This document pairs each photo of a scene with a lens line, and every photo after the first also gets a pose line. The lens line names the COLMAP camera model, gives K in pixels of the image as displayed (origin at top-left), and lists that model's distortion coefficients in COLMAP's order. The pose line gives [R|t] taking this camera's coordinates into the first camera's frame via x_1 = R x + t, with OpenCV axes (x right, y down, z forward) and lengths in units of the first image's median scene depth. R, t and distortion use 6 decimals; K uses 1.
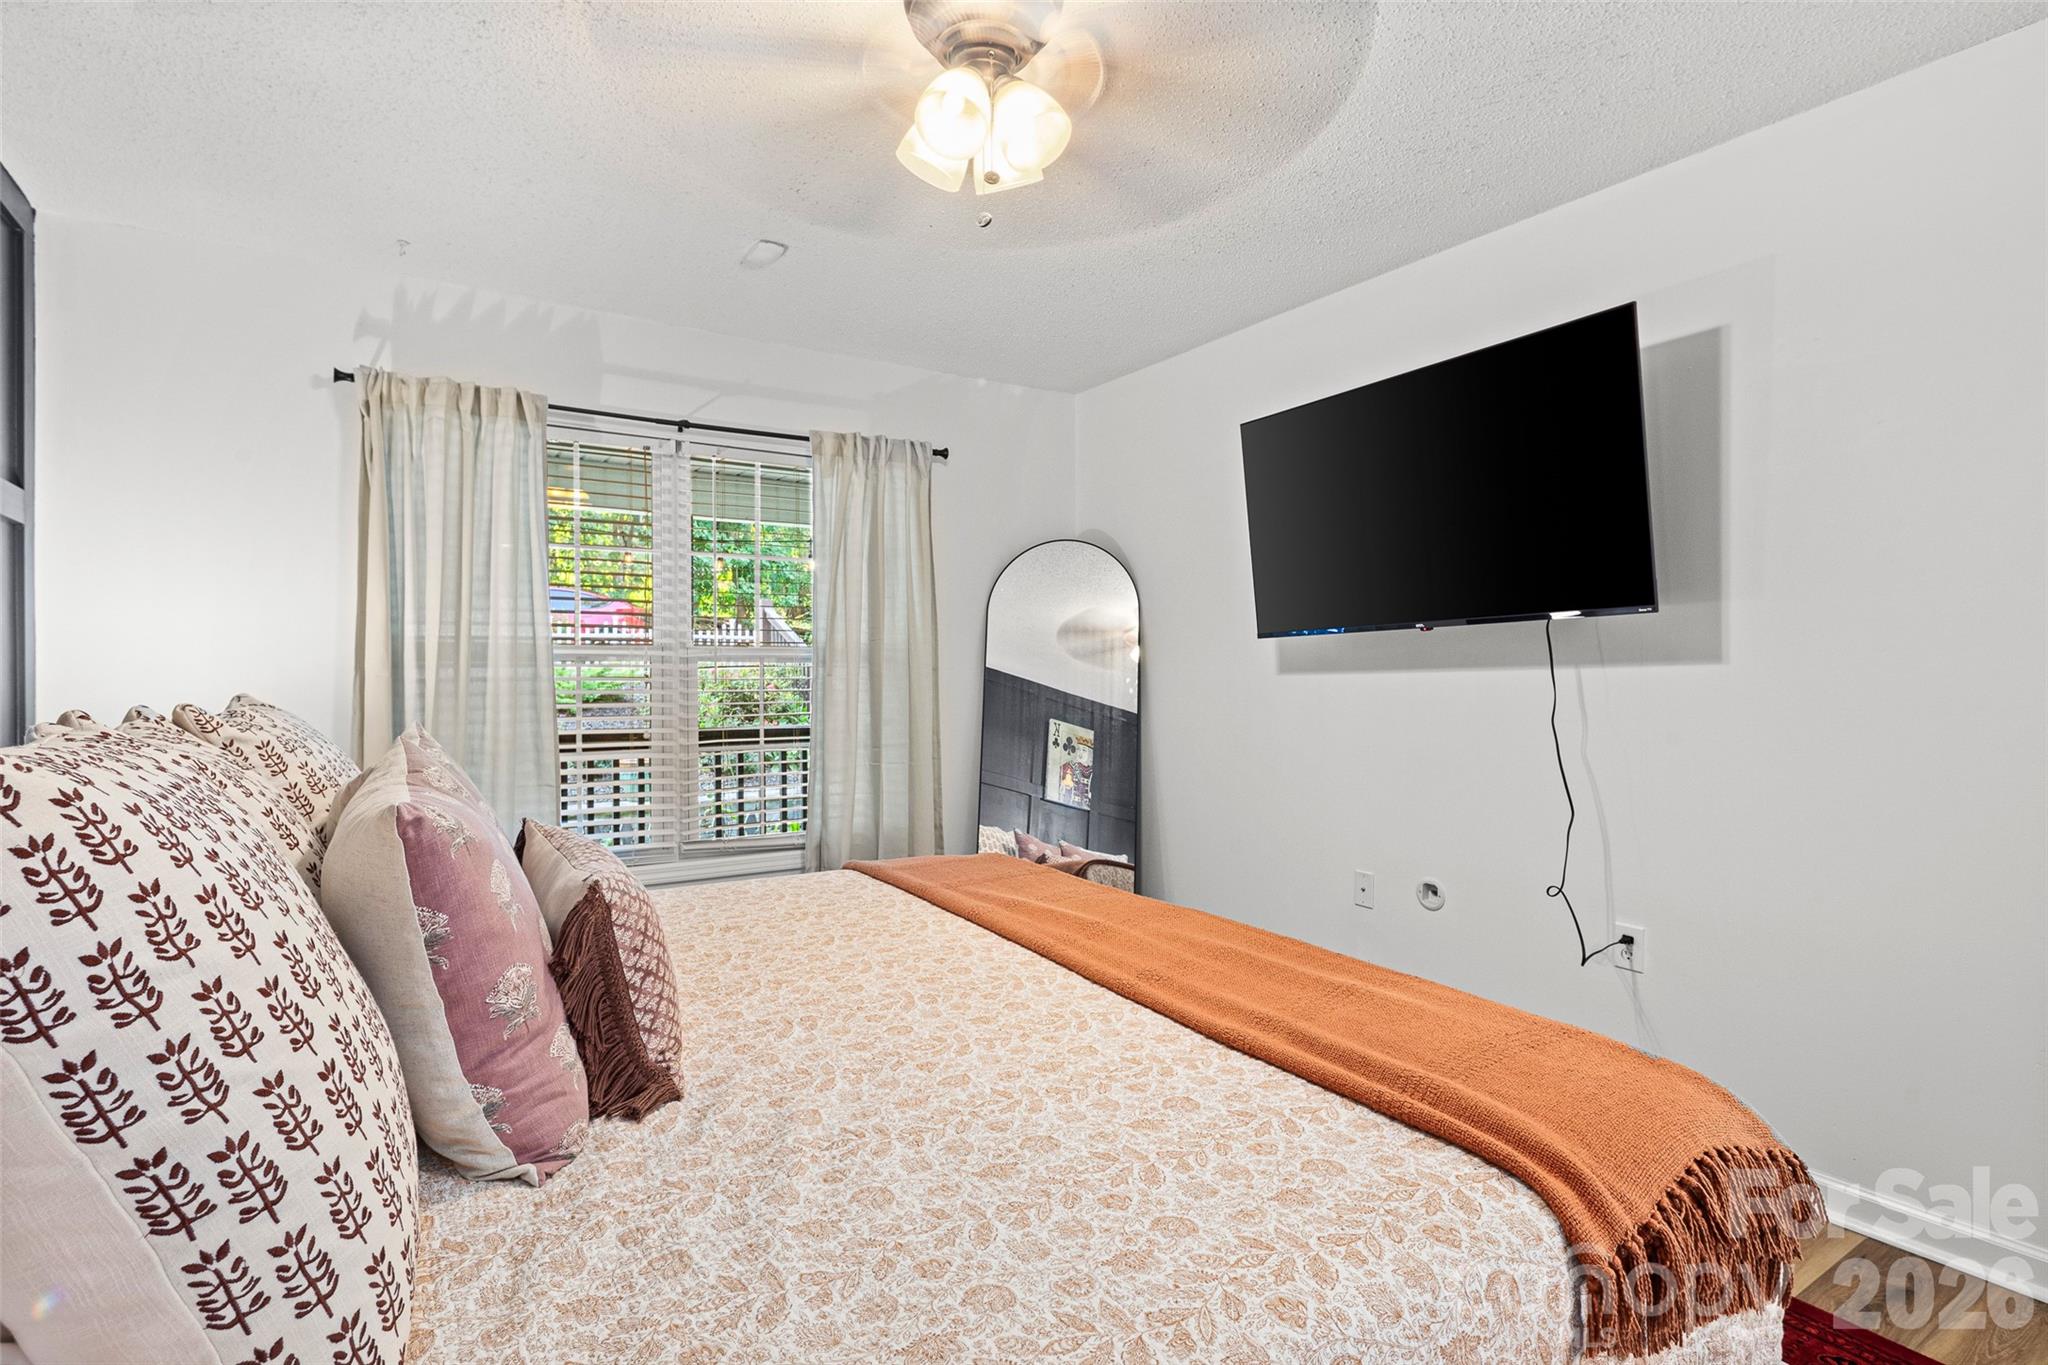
lens RADIAL K [[995.3, 0, 1011.9], [0, 995.3, 655.4], [0, 0, 1]] dist [0.002326, -0.000434]
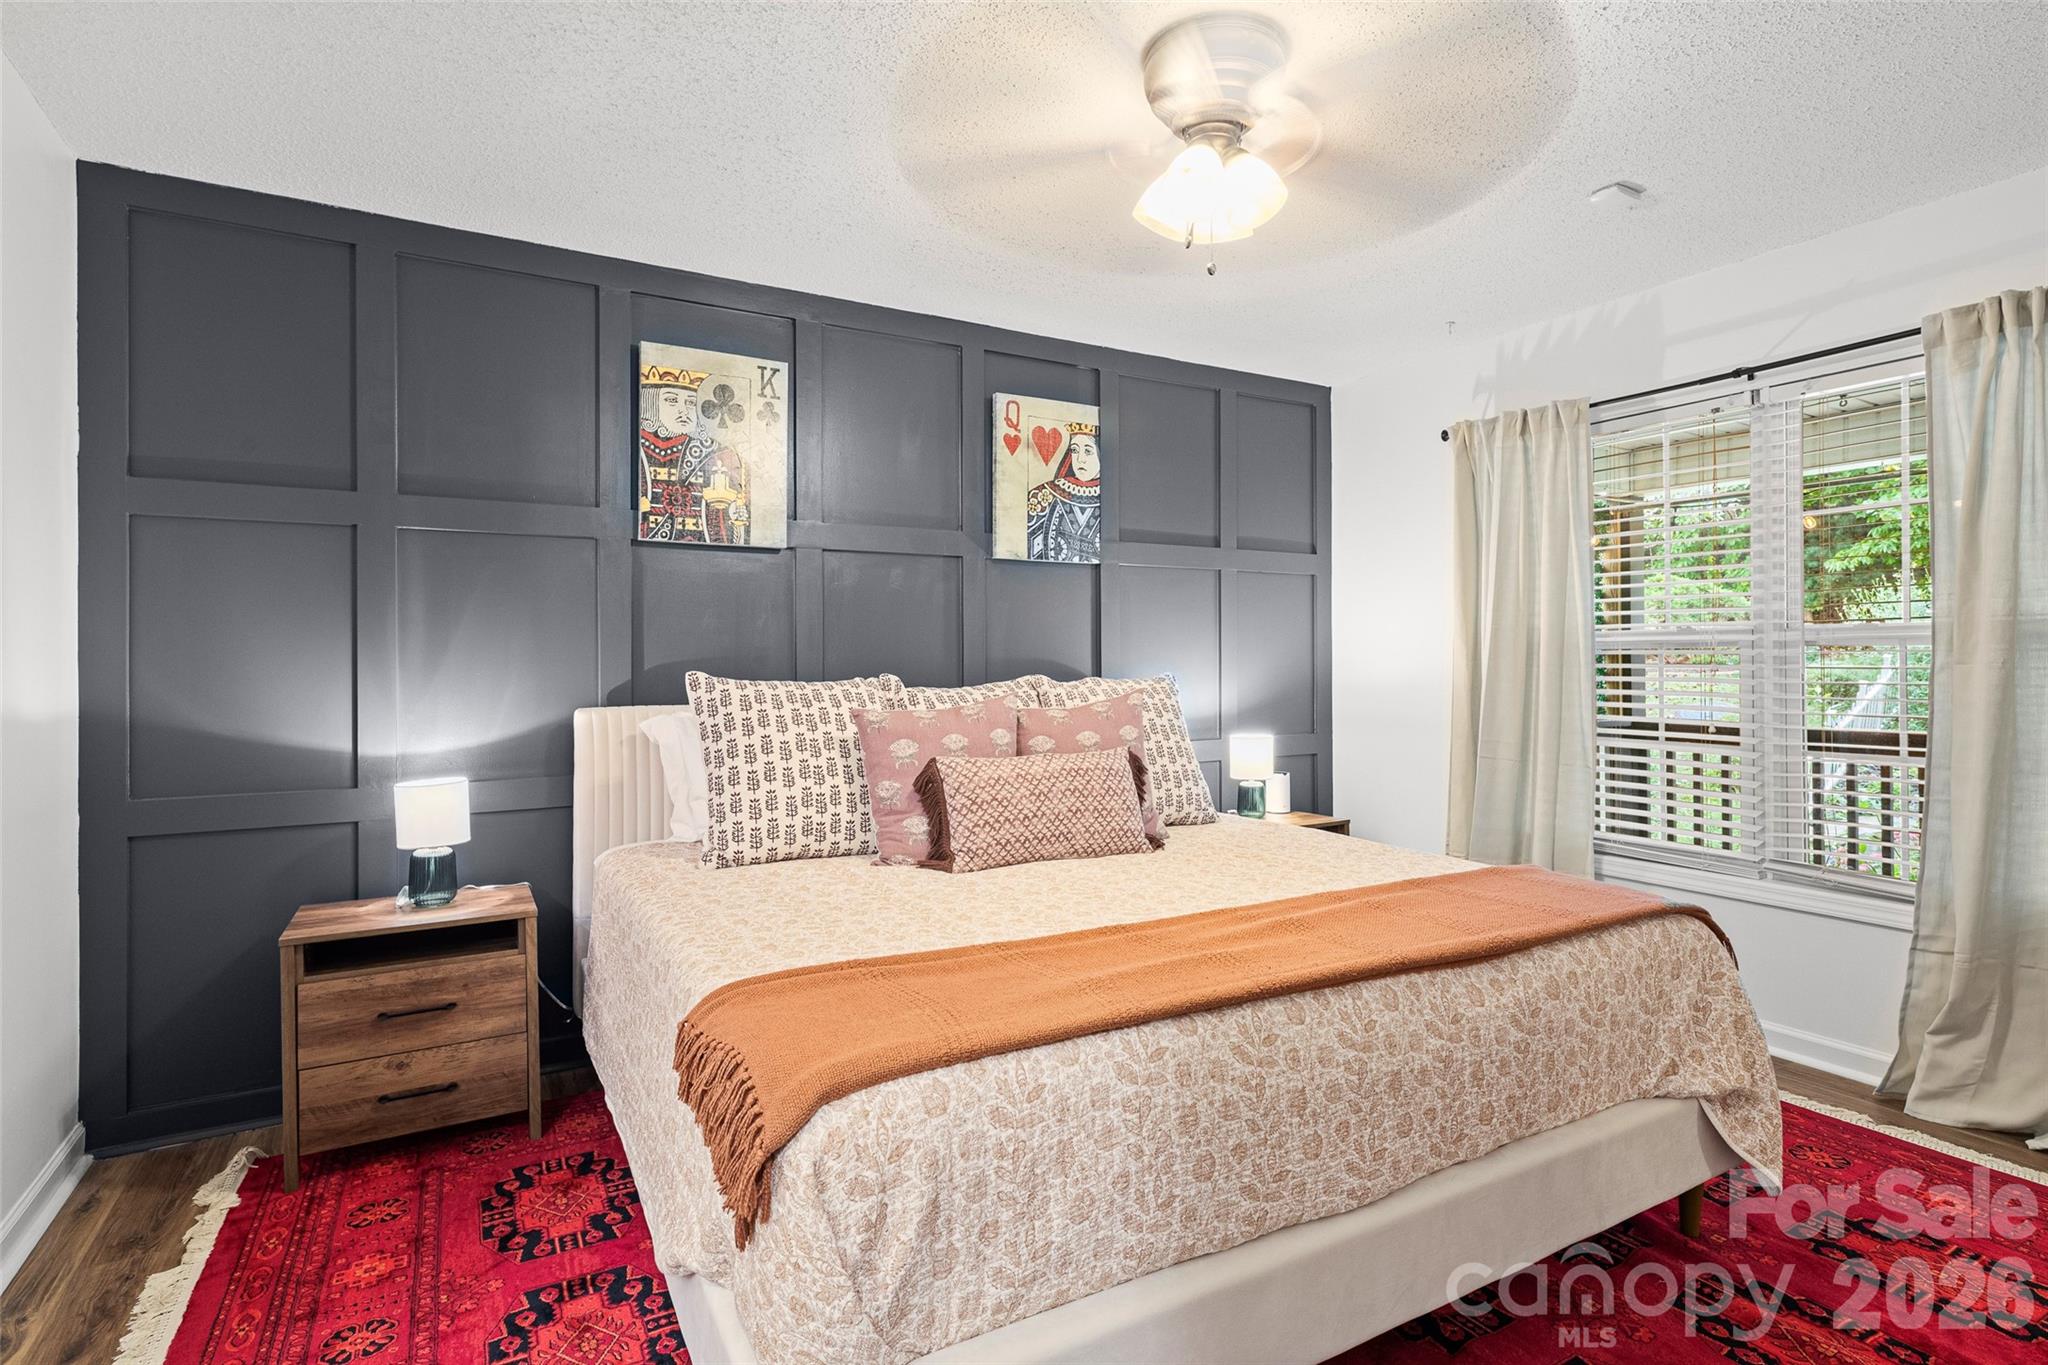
lens RADIAL K [[995.3, 0, 1011.9], [0, 995.3, 655.4], [0, 0, 1]] dist [0.002326, -0.000434]
pose [[-0.049490, -0.007788, -0.998744, 0.637194], [0.008821, 0.999927, -0.008234, 0.017505], [0.998736, -0.009218, -0.049417, 0.457649]]
